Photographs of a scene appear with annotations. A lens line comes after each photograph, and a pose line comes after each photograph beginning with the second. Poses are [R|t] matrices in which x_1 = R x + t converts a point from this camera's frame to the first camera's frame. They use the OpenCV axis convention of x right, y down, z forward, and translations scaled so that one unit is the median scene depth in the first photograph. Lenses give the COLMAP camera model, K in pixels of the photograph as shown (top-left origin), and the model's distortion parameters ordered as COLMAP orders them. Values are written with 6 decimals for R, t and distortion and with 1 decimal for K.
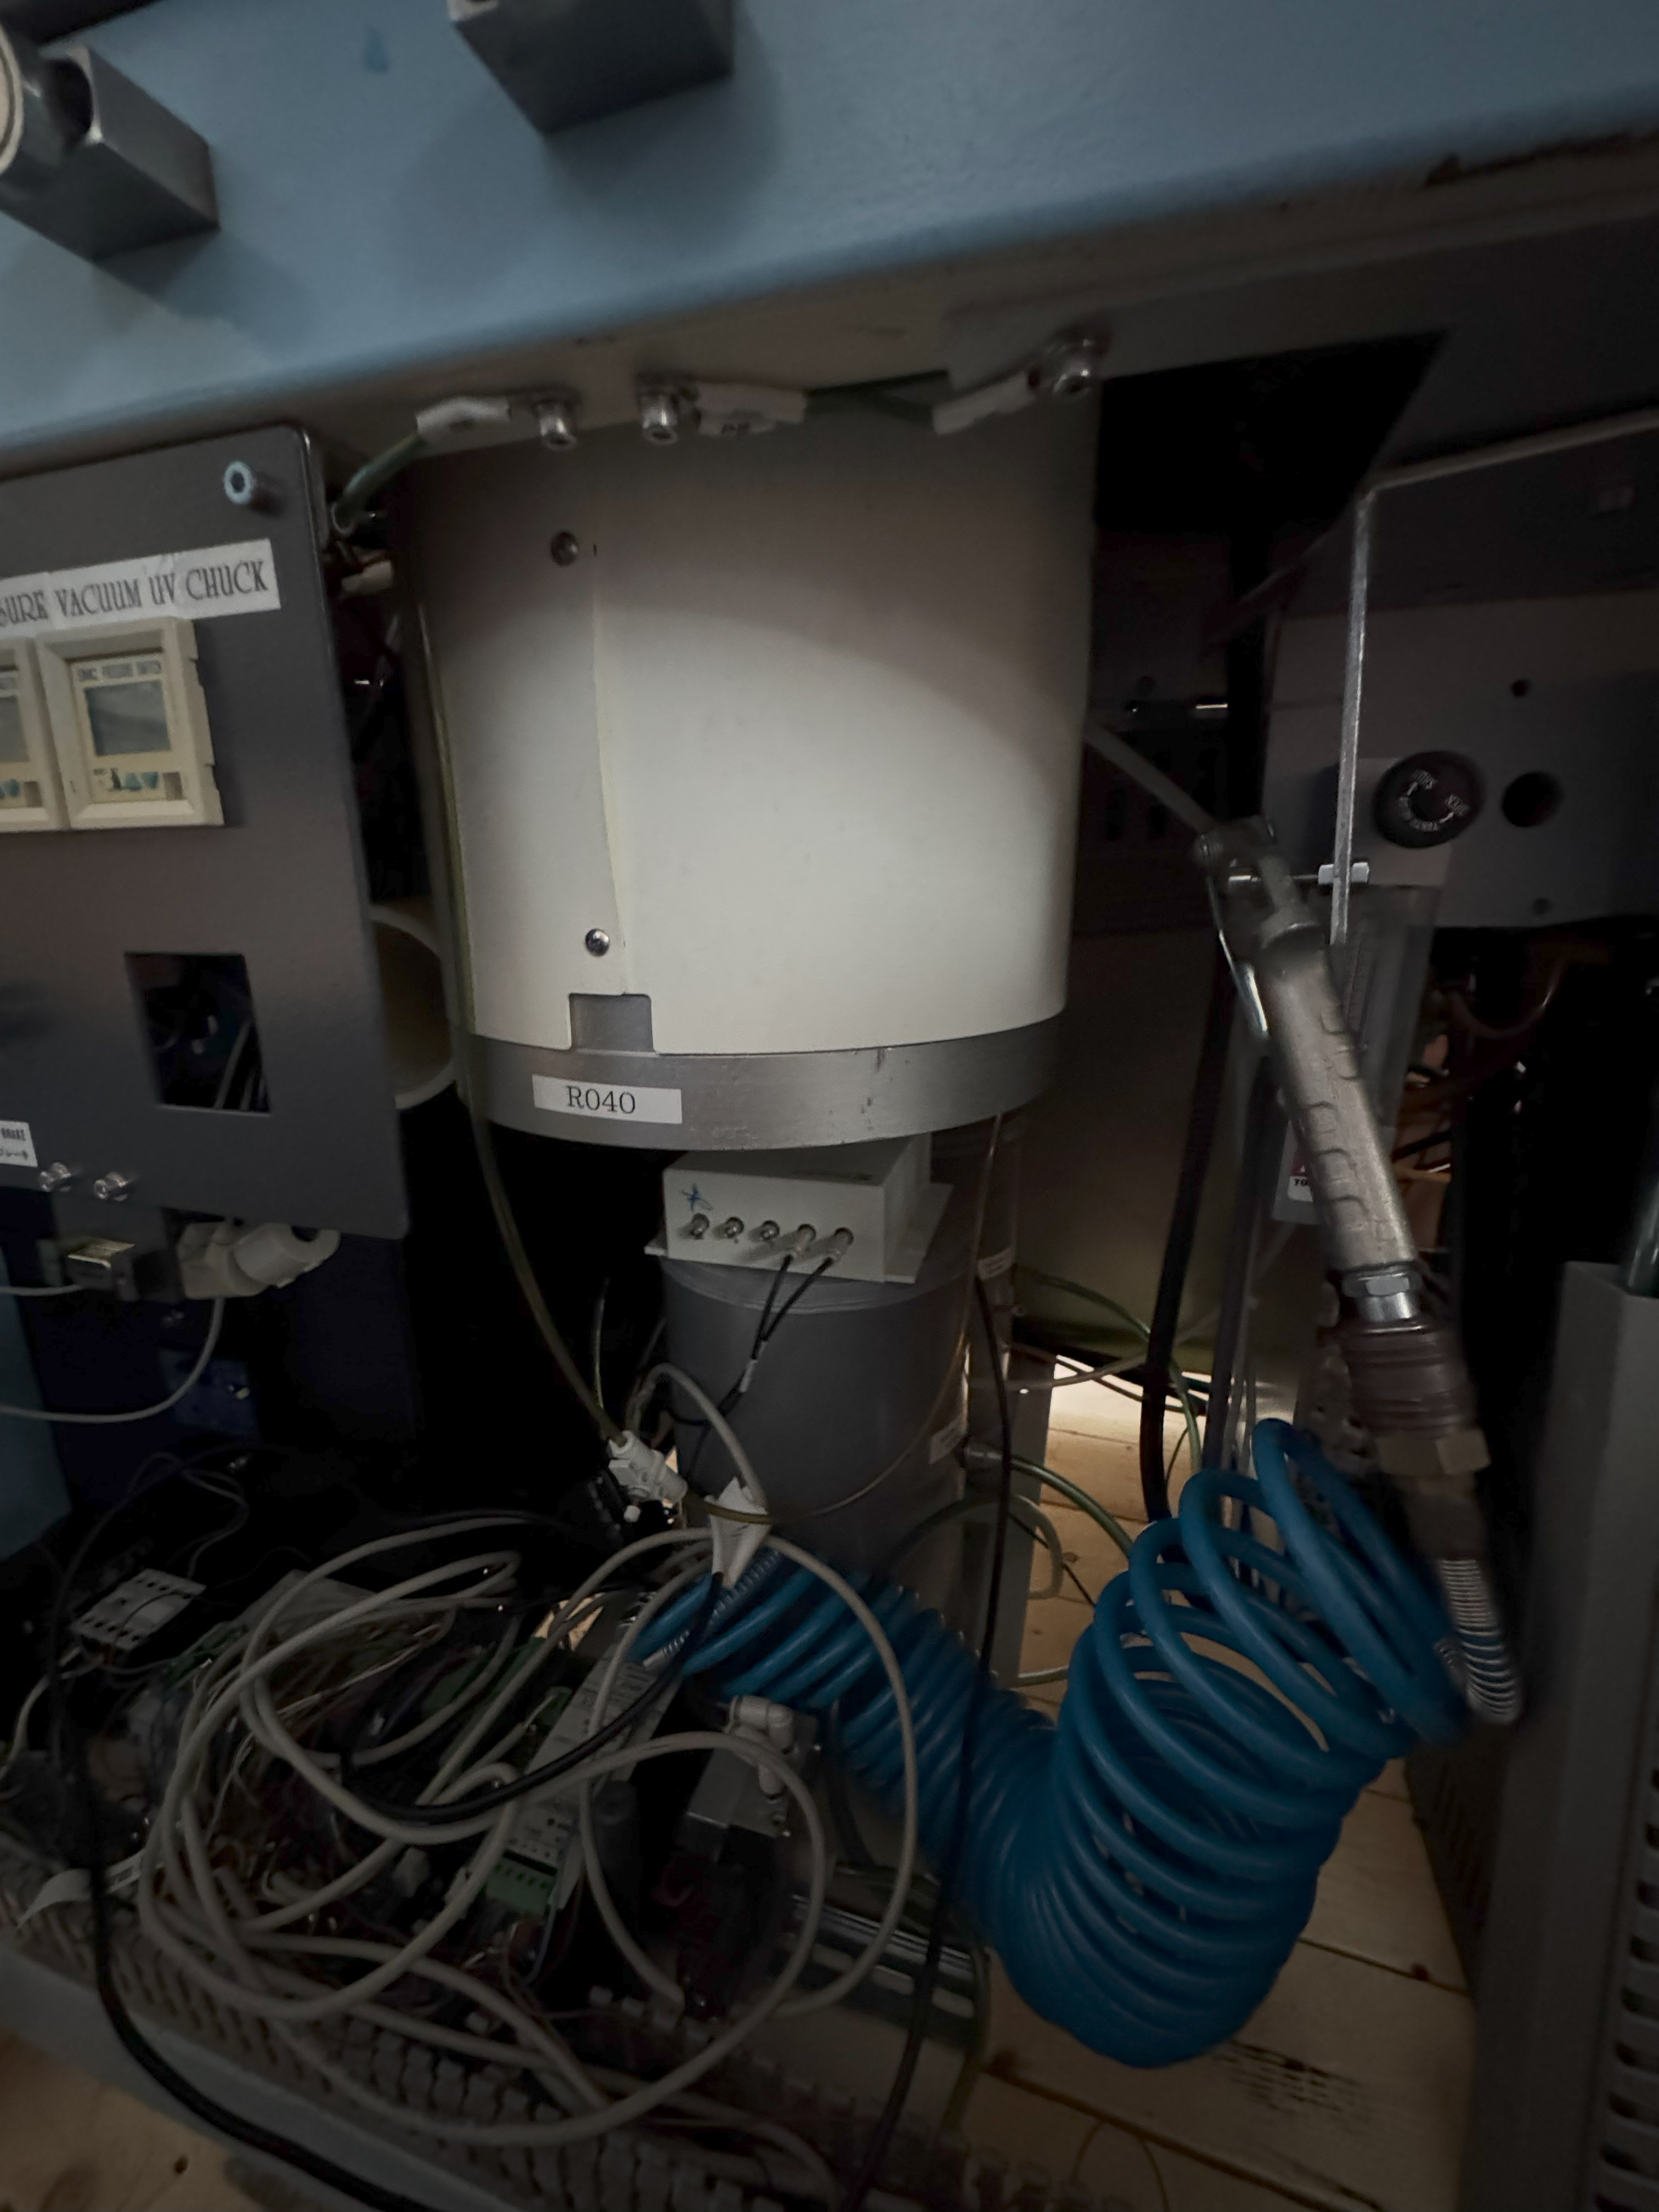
lens RADIAL K [[885.9, 0, 832.7], [0, 885.9, 1107.8], [0, 0, 1]] dist [-0.005208, 0.000770]
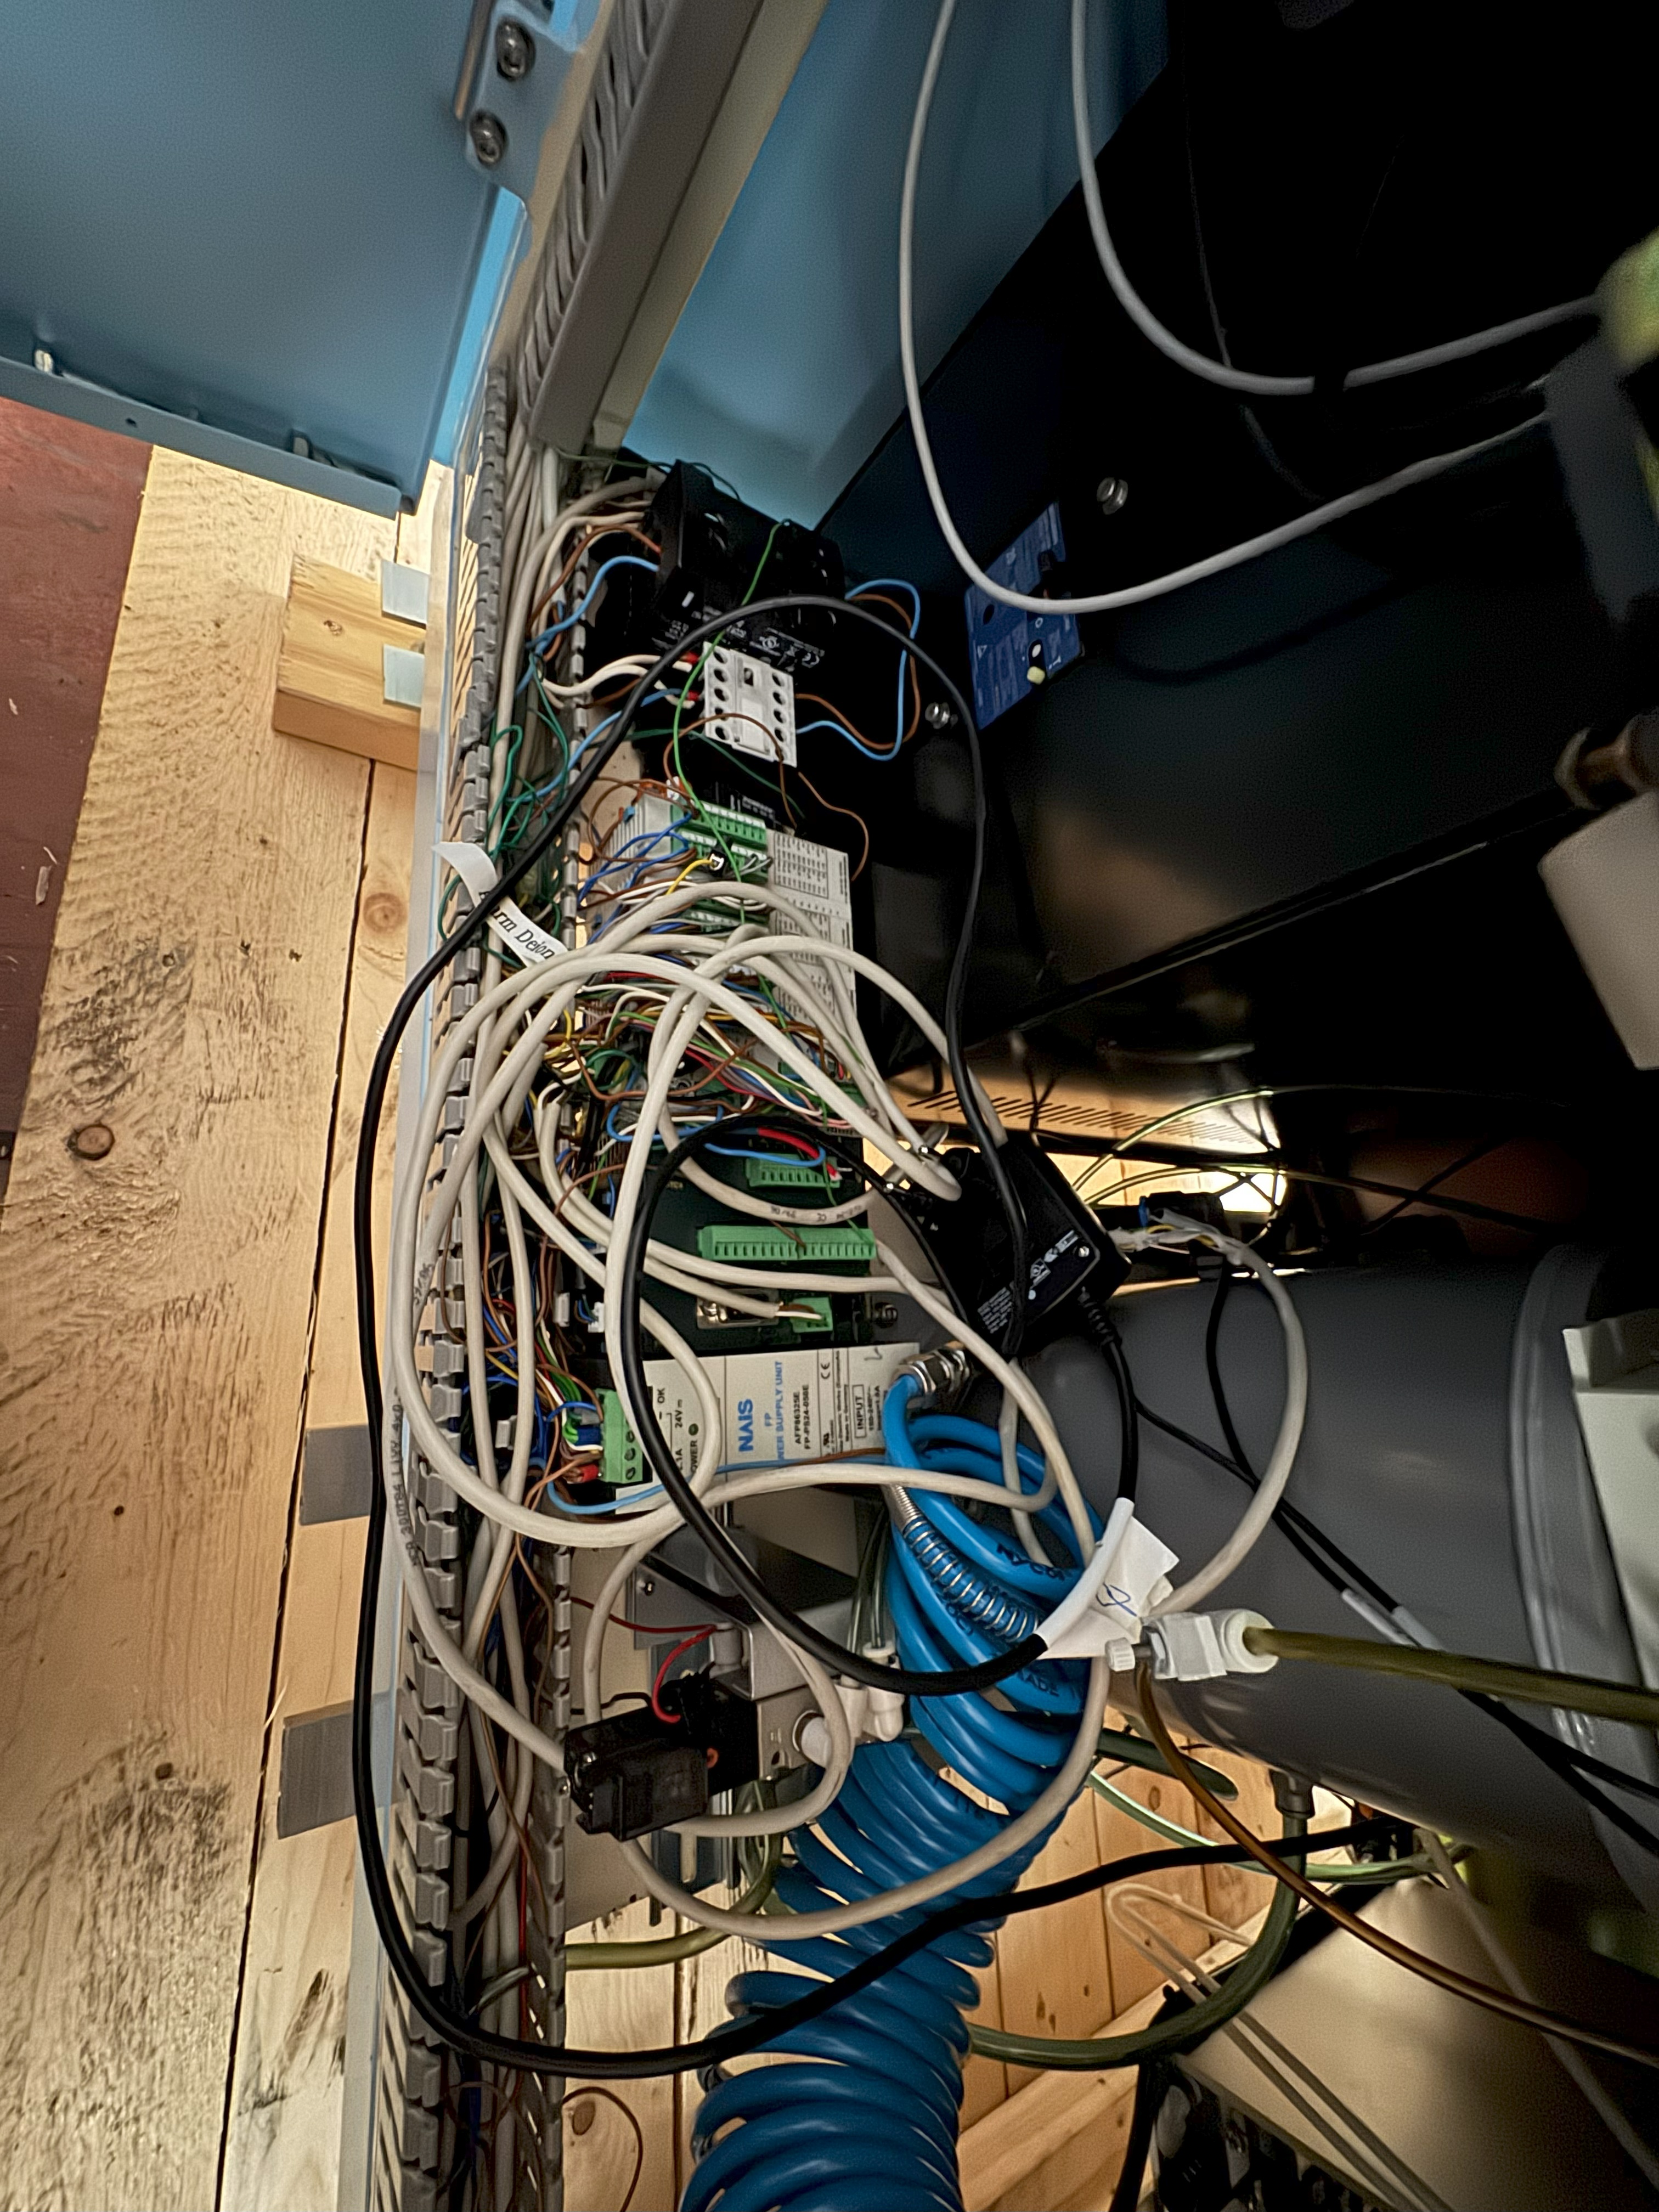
lens RADIAL K [[885.9, 0, 834.8], [0, 885.9, 1102.2], [0, 0, 1]] dist [-0.005208, 0.000770]
pose [[0.292079, 0.955354, -0.044589, -0.536207], [-0.754044, 0.258710, 0.603728, 0.176702], [0.588309, -0.142714, 0.795943, 0.504908]]
